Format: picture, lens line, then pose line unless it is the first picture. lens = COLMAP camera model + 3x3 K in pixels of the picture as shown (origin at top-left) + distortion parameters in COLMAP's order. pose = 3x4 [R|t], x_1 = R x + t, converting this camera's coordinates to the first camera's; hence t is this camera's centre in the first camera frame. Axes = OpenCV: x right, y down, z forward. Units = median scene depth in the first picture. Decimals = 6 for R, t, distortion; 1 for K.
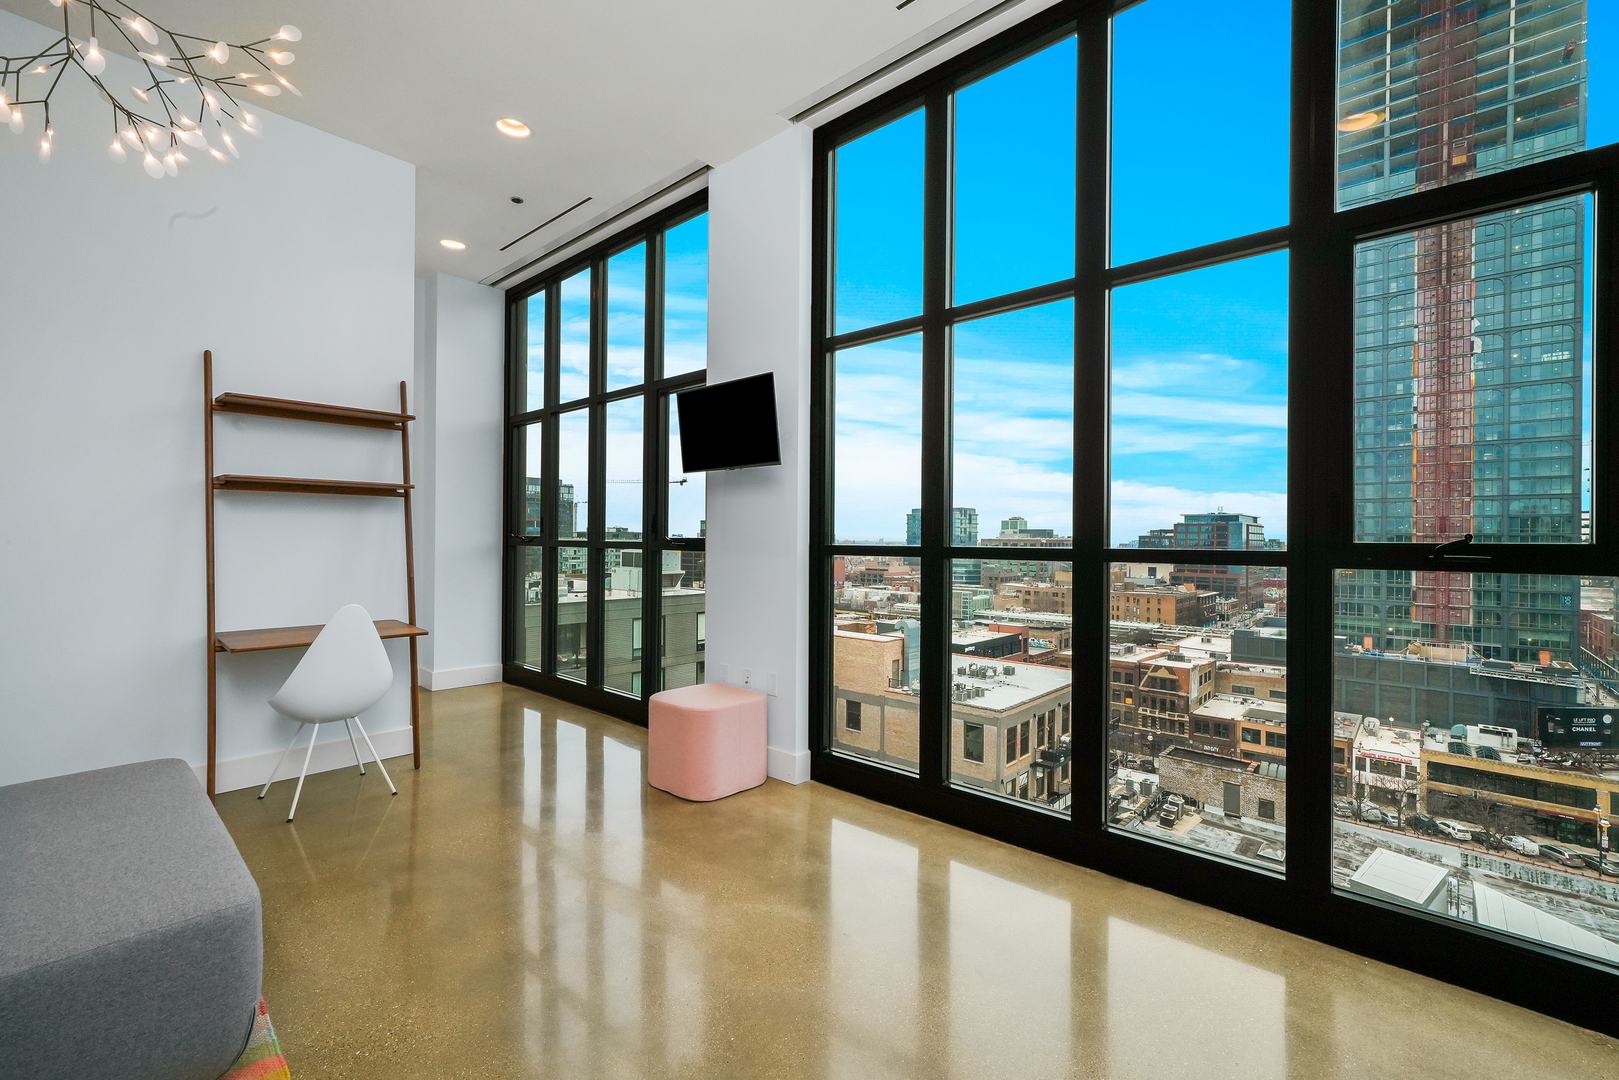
lens RADIAL K [[698.9, 0, 809.2], [0, 698.9, 533.3], [0, 0, 1]] dist [-0.000429, 0.000291]
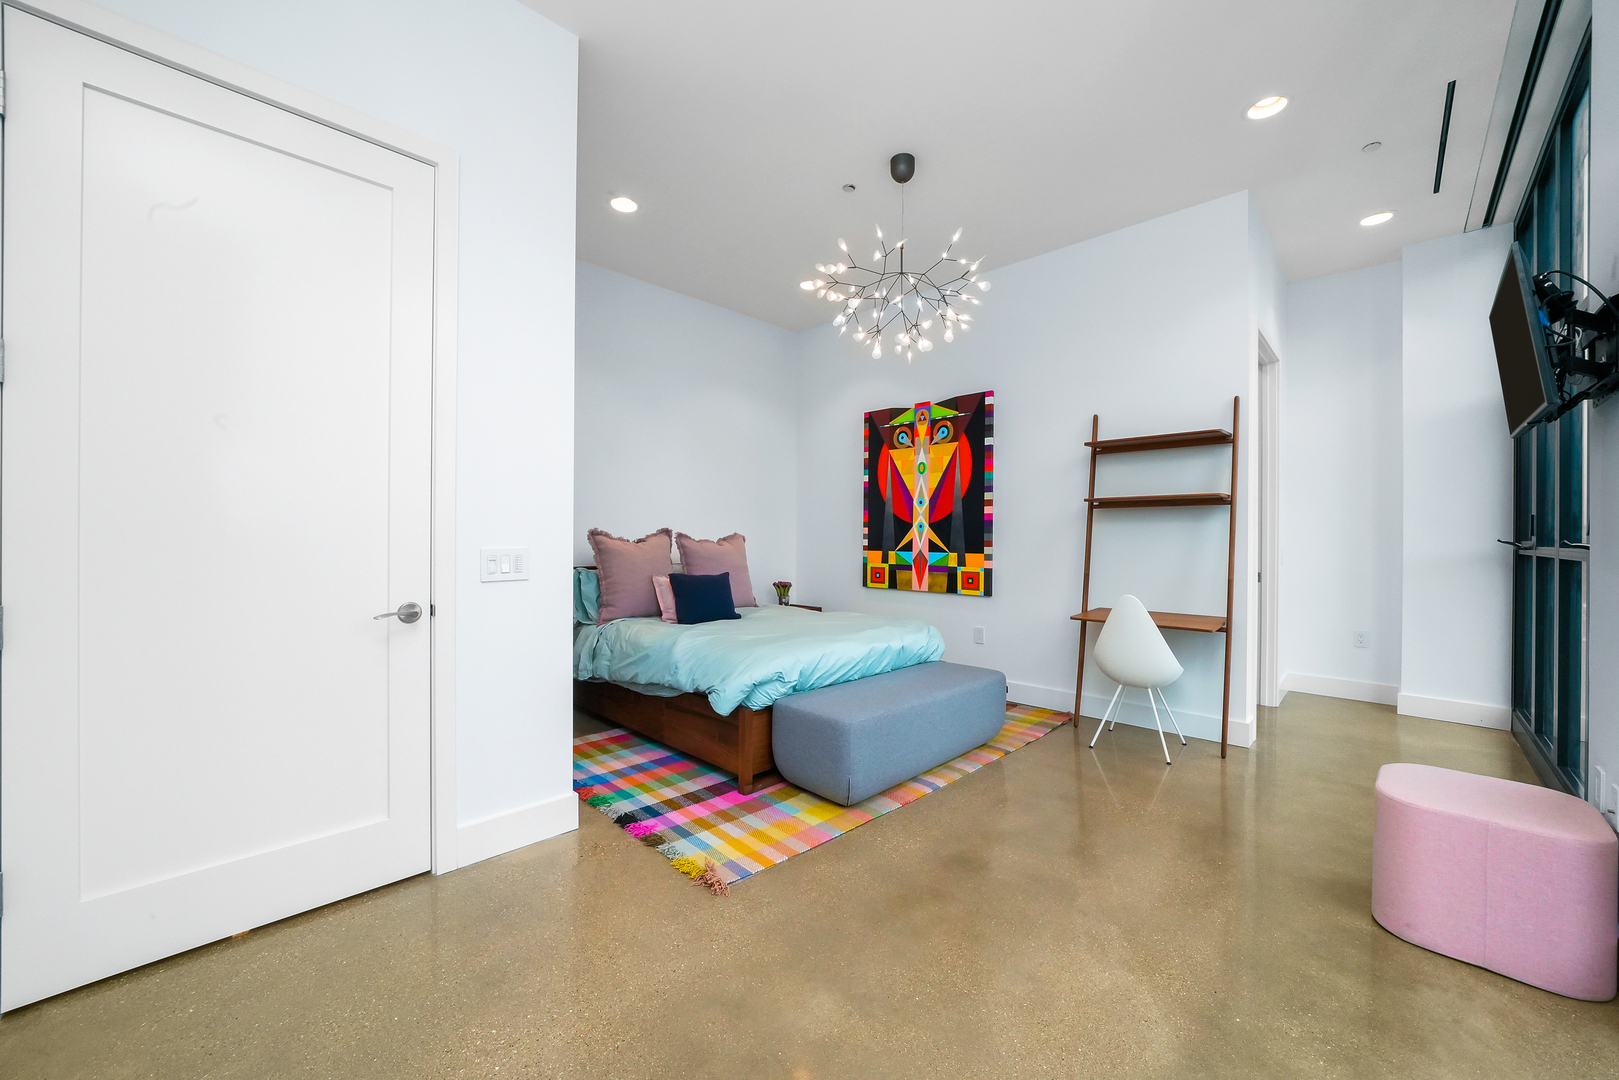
lens RADIAL K [[603.5, 0, 809.5], [0, 603.5, 540.0], [0, 0, 1]] dist [0.000066, 0.000002]
pose [[-0.024771, -0.002576, -0.999690, 0.412851], [-0.003288, 0.999991, -0.002495, 0.006138], [0.999688, 0.003225, -0.024779, 0.418382]]
